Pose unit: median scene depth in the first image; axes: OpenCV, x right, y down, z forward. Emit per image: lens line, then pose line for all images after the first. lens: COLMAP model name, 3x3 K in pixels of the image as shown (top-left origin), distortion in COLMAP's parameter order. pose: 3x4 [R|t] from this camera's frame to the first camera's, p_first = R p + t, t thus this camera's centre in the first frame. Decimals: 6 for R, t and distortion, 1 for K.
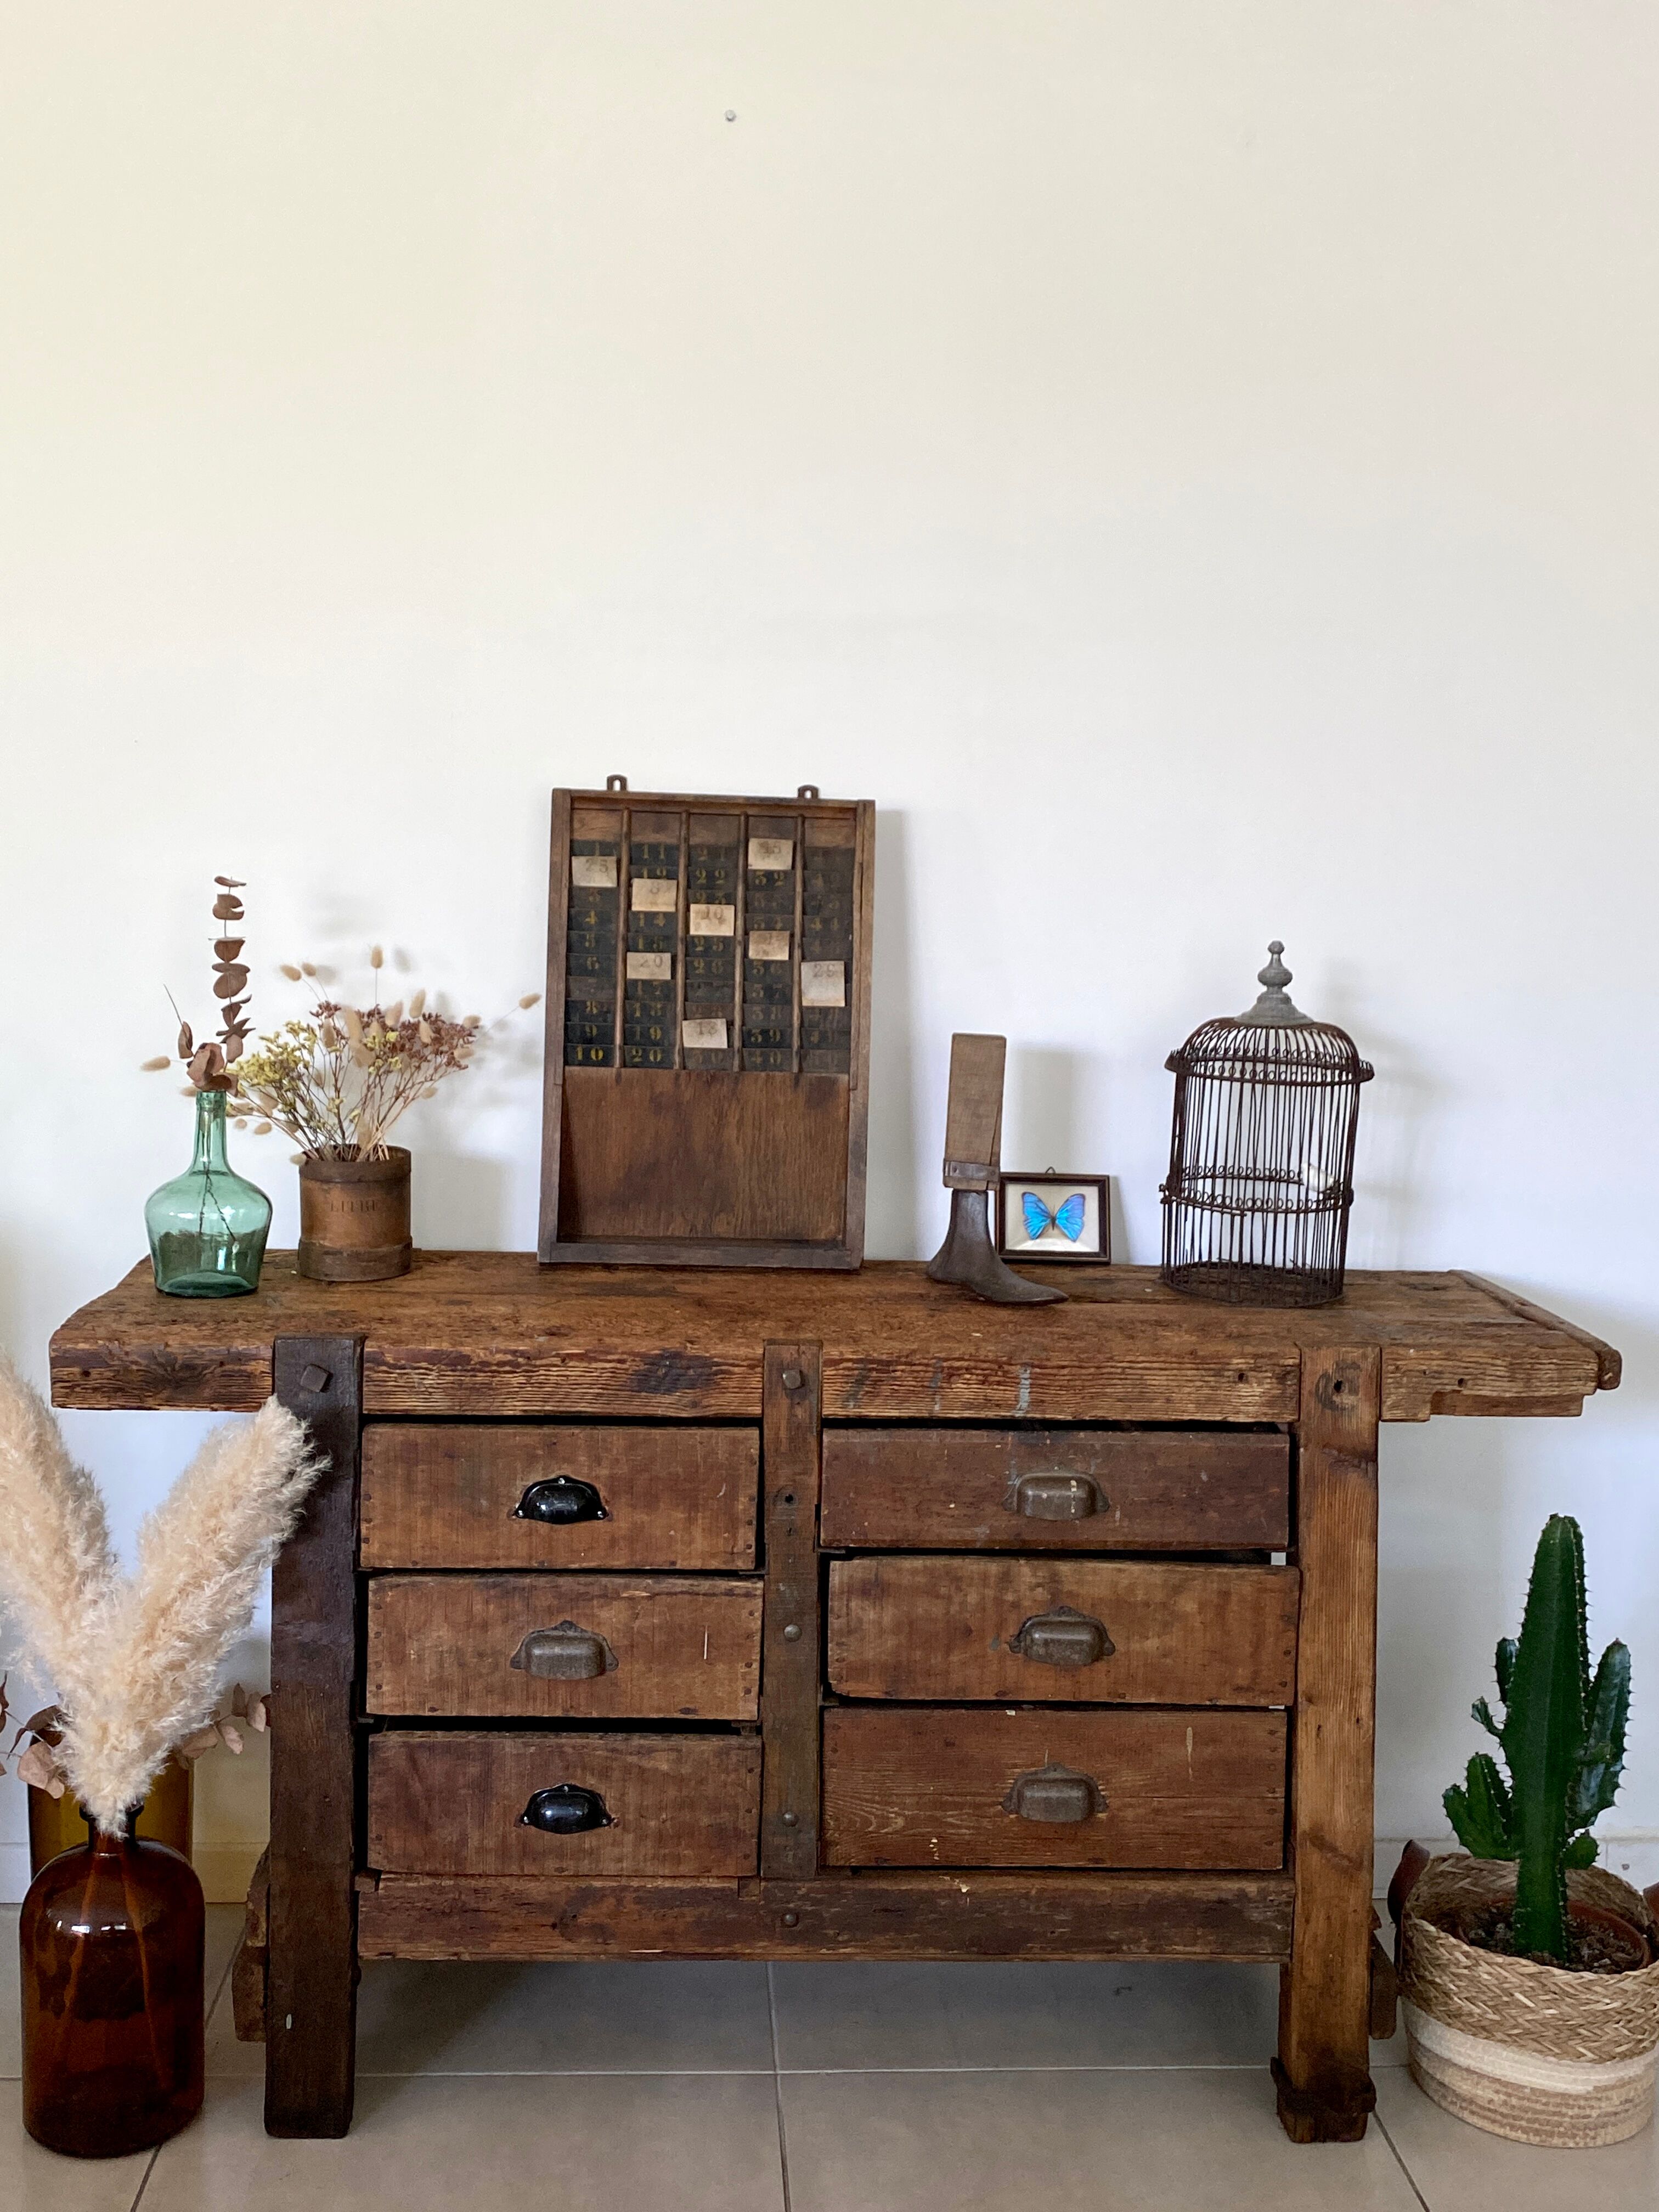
lens RADIAL K [[2250.1, 0, 825.6], [0, 2250.1, 1074.7], [0, 0, 1]] dist [0.182973, -0.559078]
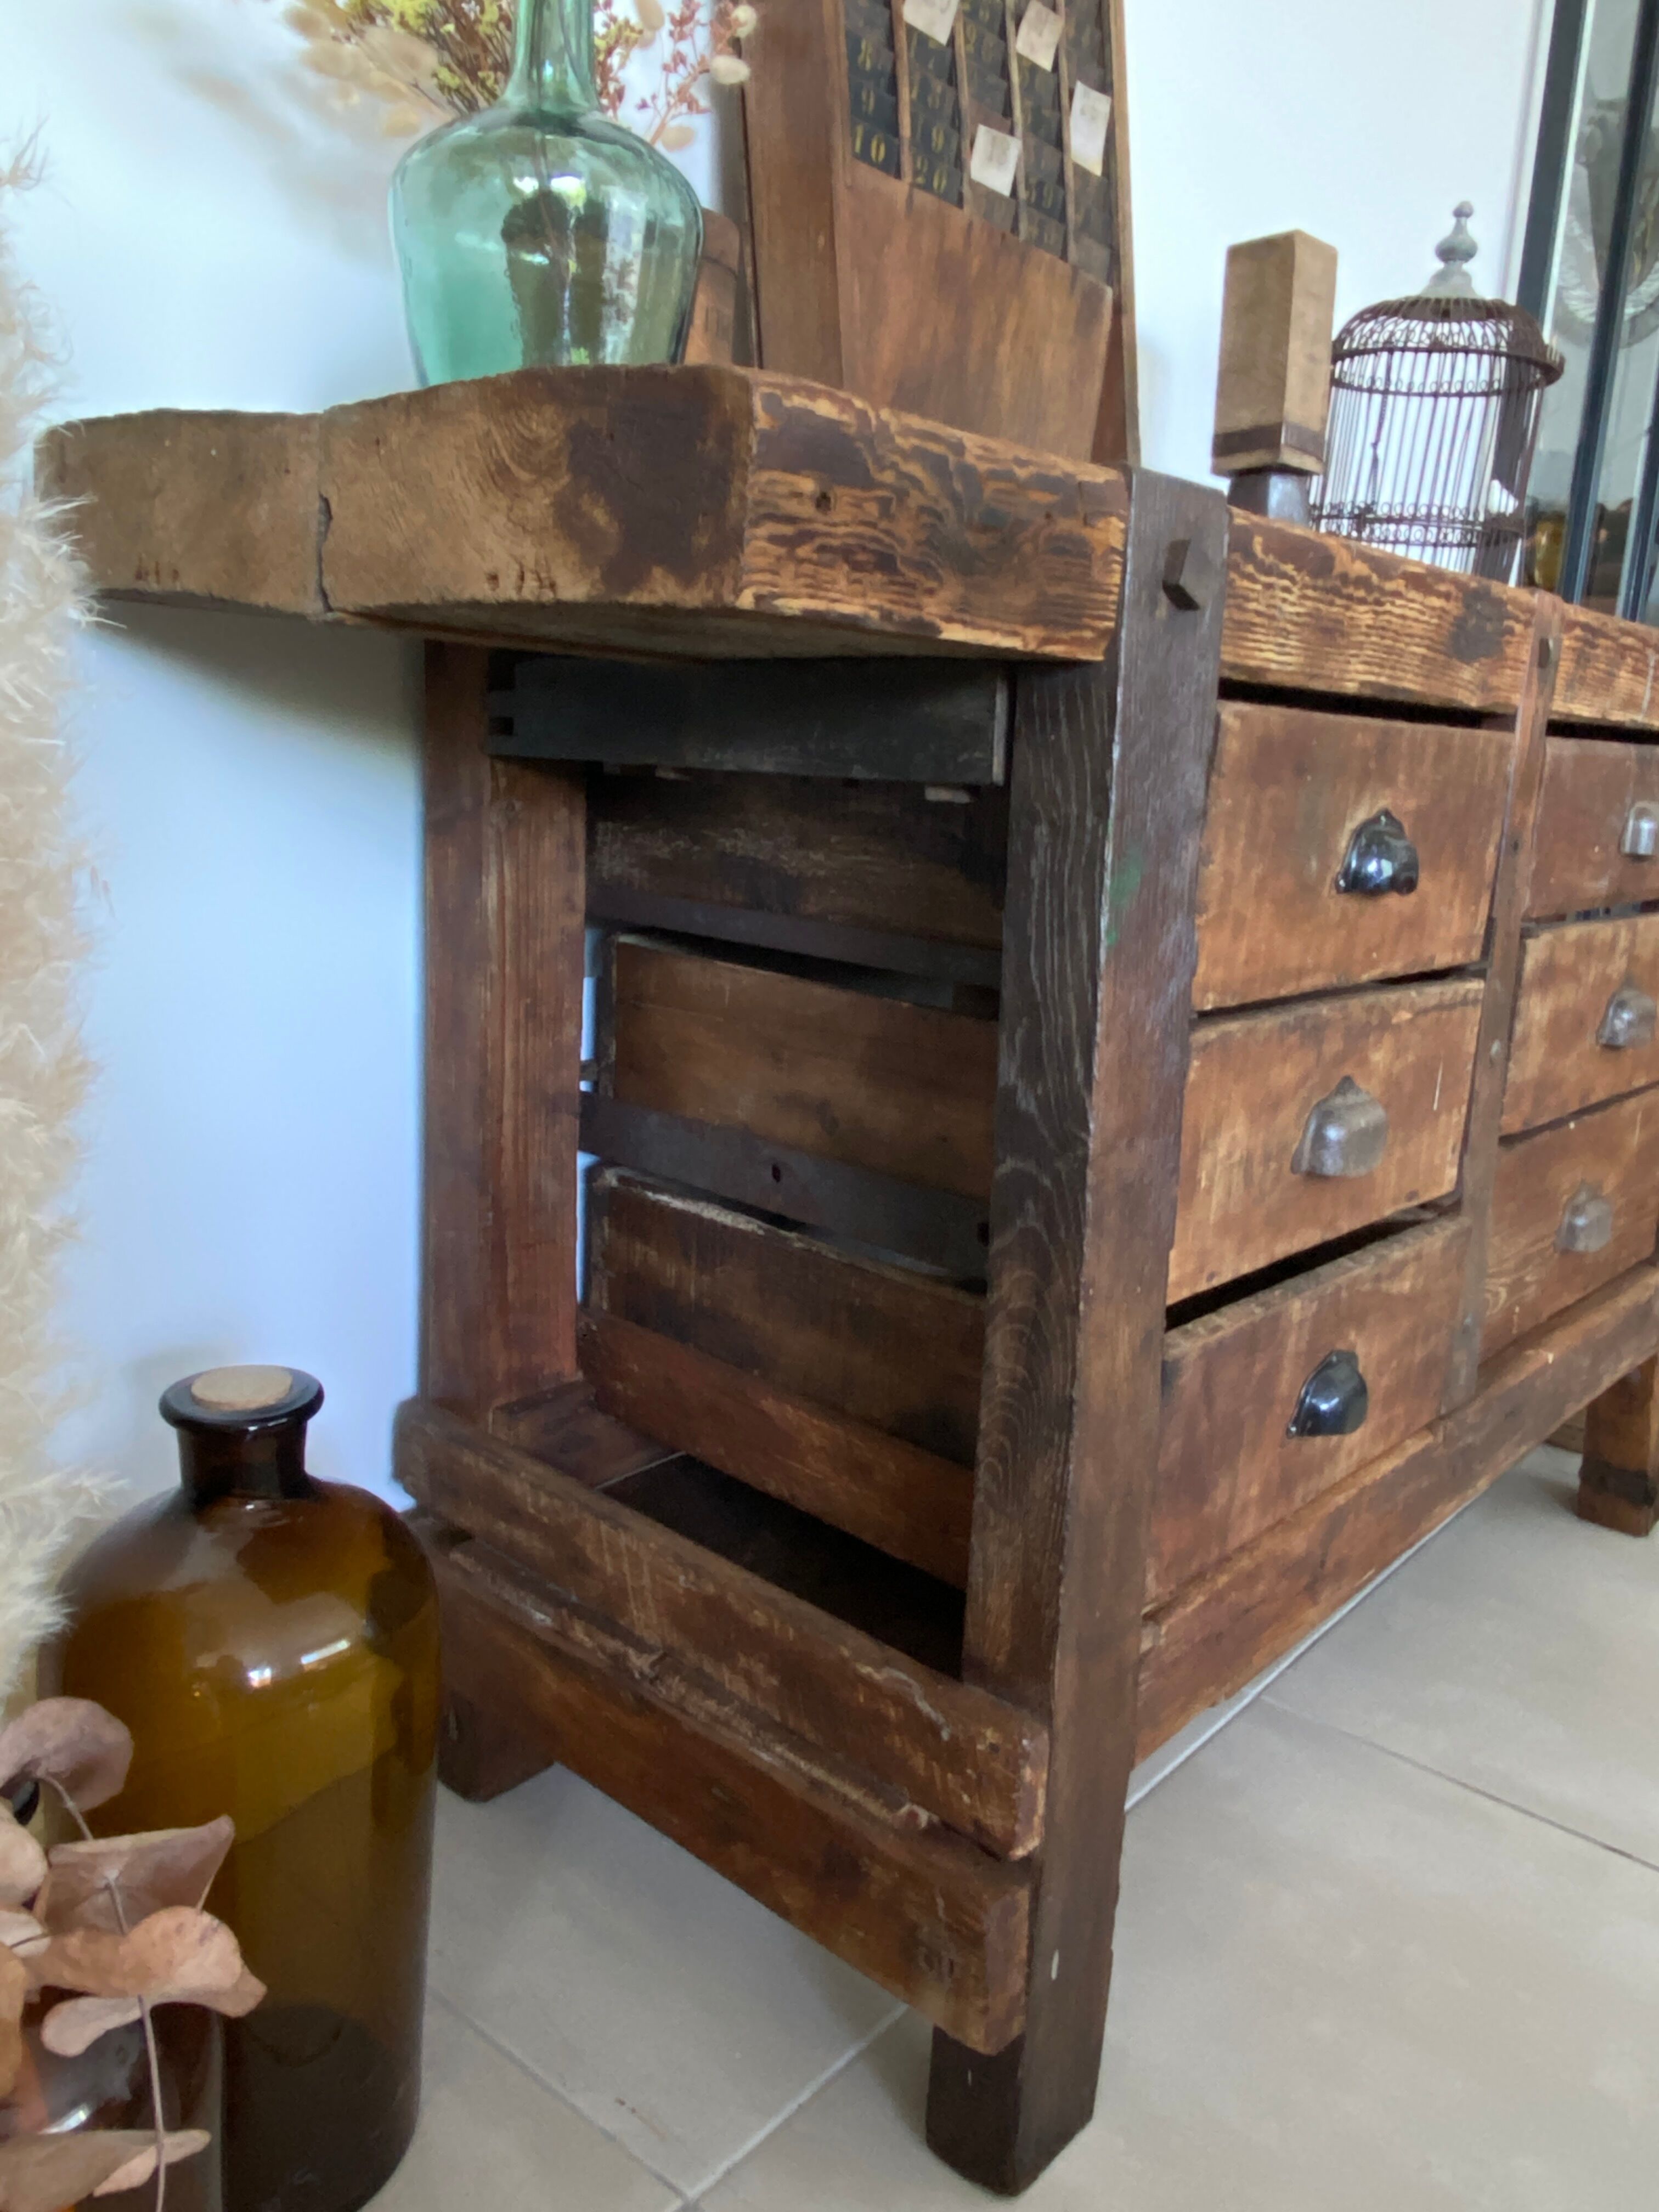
lens RADIAL K [[1660.3, 0, 827.7], [0, 1660.3, 1098.8], [0, 0, 1]] dist [0.098310, -0.127198]
pose [[0.686685, -0.141434, 0.713064, -0.497394], [0.032629, 0.985899, 0.164129, 0.172276], [-0.726223, -0.089438, 0.681617, 0.804574]]
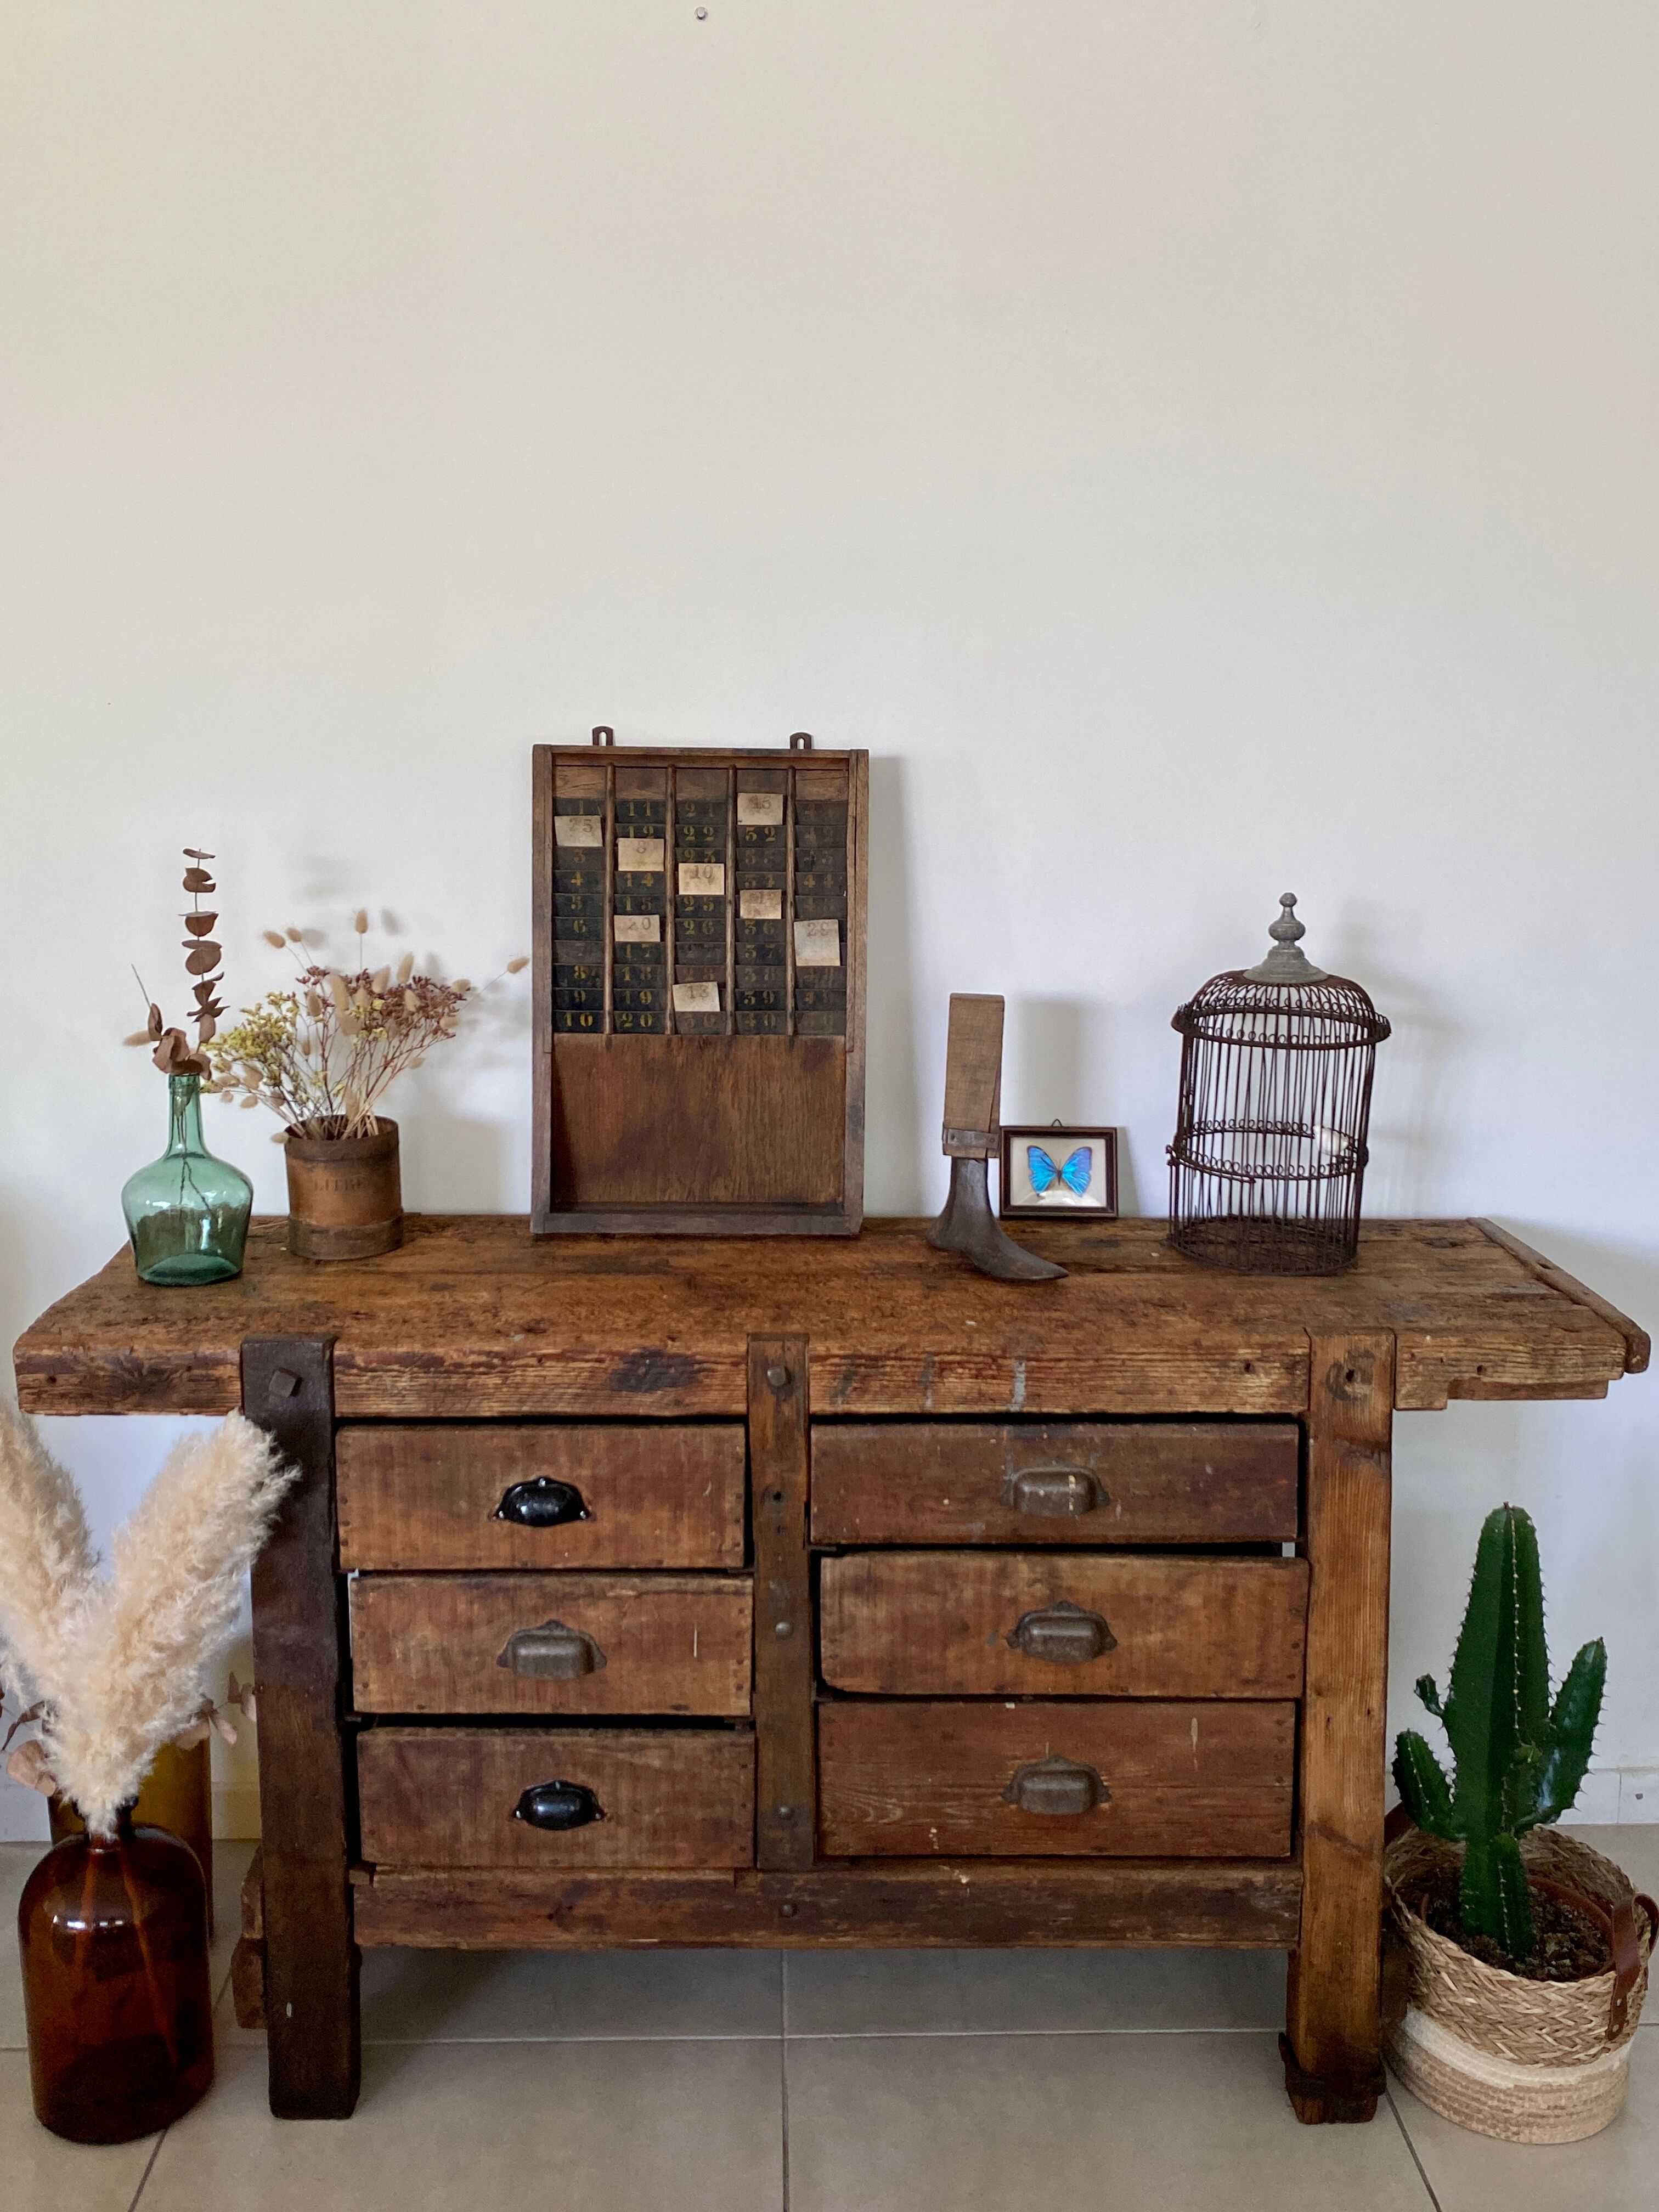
lens RADIAL K [[1999.6, 0, 825.1], [0, 1999.6, 1077.6], [0, 0, 1]] dist [0.167164, -0.481309]
pose [[0.999126, -0.014412, -0.039230, 0.040421], [0.017648, 0.996356, 0.083441, -0.062464], [0.037884, -0.084061, 0.995740, 0.156857]]
